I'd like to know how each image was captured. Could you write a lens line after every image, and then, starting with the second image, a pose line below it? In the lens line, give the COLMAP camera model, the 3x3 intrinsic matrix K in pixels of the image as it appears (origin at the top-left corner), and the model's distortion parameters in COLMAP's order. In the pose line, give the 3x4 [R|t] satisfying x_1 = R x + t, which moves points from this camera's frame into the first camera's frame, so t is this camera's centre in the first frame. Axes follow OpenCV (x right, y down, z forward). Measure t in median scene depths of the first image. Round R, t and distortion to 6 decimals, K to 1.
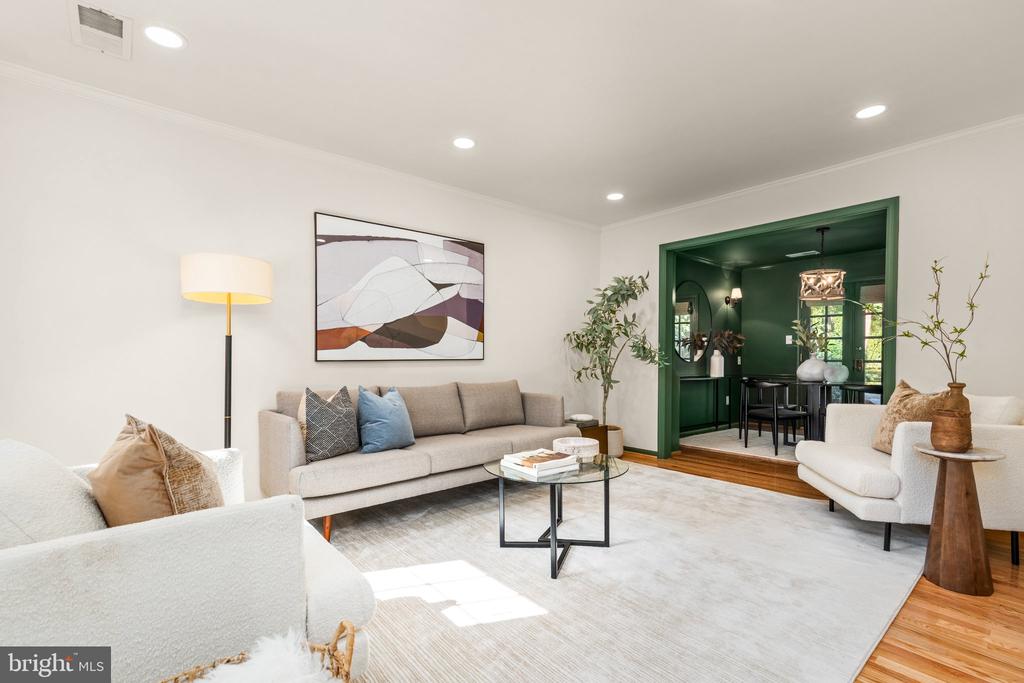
lens RADIAL K [[460.5, 0, 506.7], [0, 460.5, 348.2], [0, 0, 1]] dist [-0.000361, -0.000809]
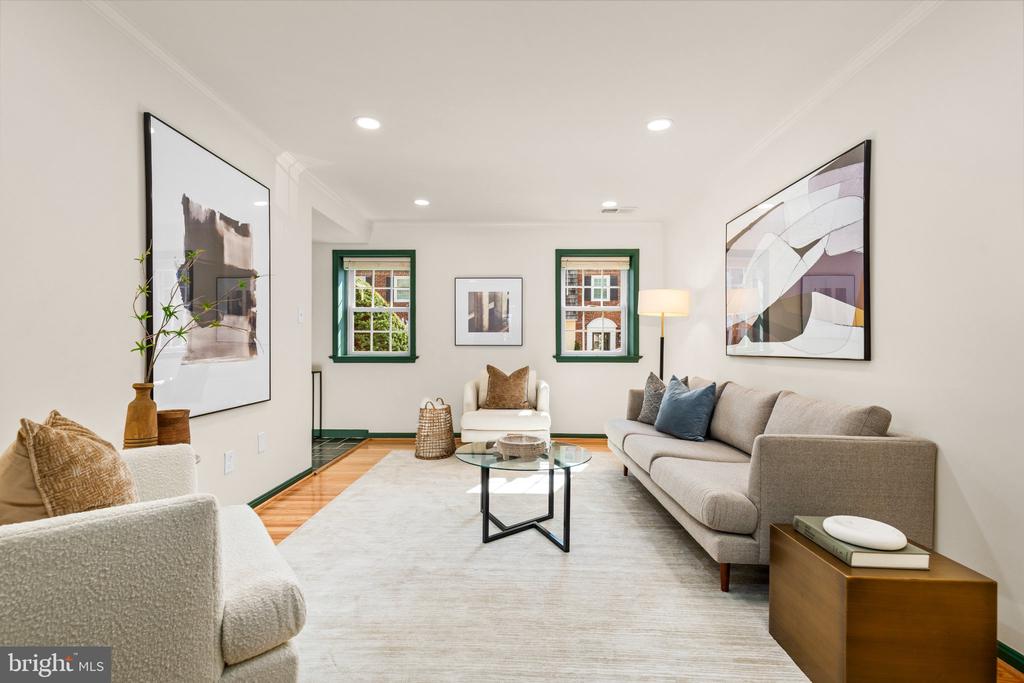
lens RADIAL K [[460.5, 0, 506.9], [0, 460.5, 348.0], [0, 0, 1]] dist [-0.000361, -0.000809]
pose [[-0.639521, -0.005468, -0.768754, 0.652176], [0.005028, 0.999924, -0.011295, 0.016222], [0.768757, -0.011089, -0.639445, 1.074859]]
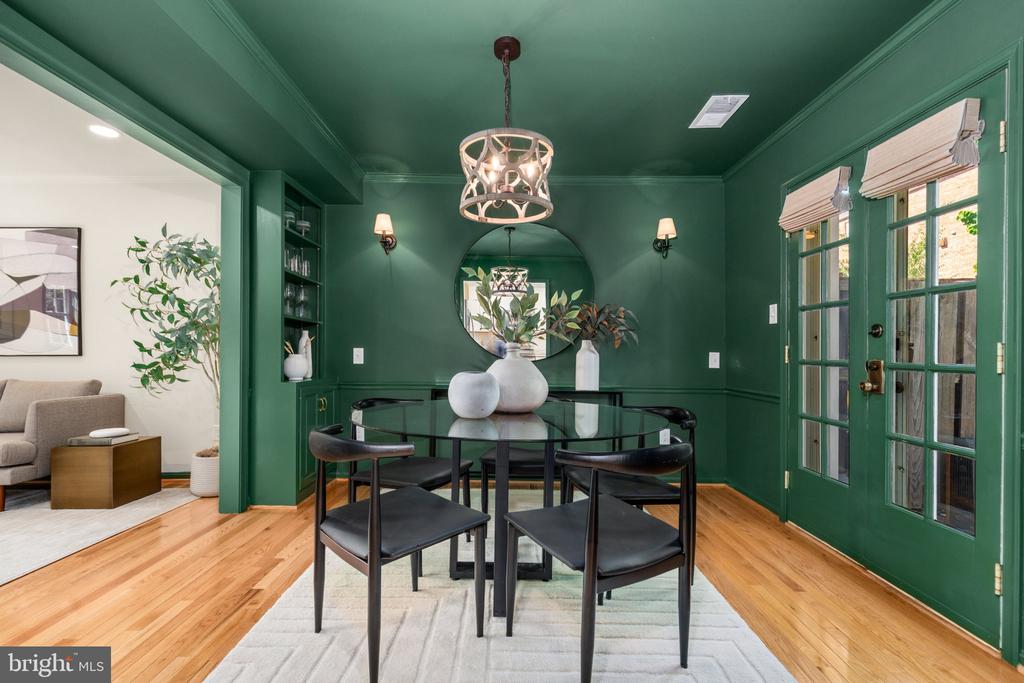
lens RADIAL K [[460.5, 0, 514.7], [0, 460.5, 345.7], [0, 0, 1]] dist [-0.000361, -0.000809]
pose [[0.790384, -0.005825, -0.612584, 1.248769], [0.012895, 0.999891, 0.007130, 0.011734], [0.612476, -0.013535, 0.790374, 0.852027]]
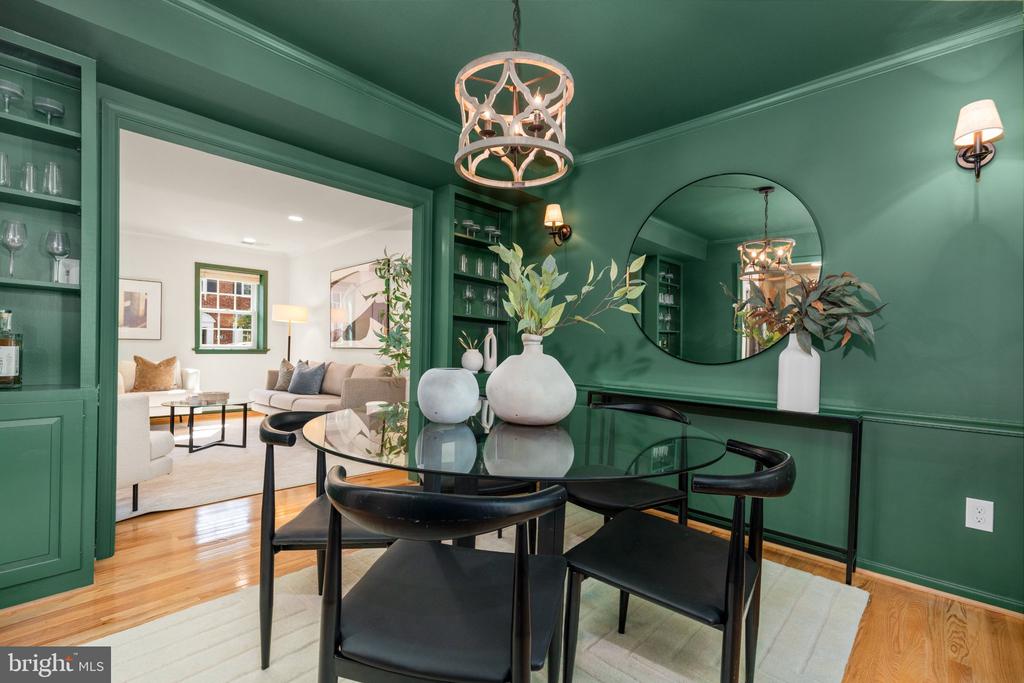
lens RADIAL K [[460.5, 0, 518.4], [0, 460.5, 352.1], [0, 0, 1]] dist [-0.000361, -0.000809]
pose [[0.147924, 0.007436, -0.988971, 1.343158], [0.002783, 0.999965, 0.007934, 0.027592], [0.988995, -0.003926, 0.147898, 1.232496]]
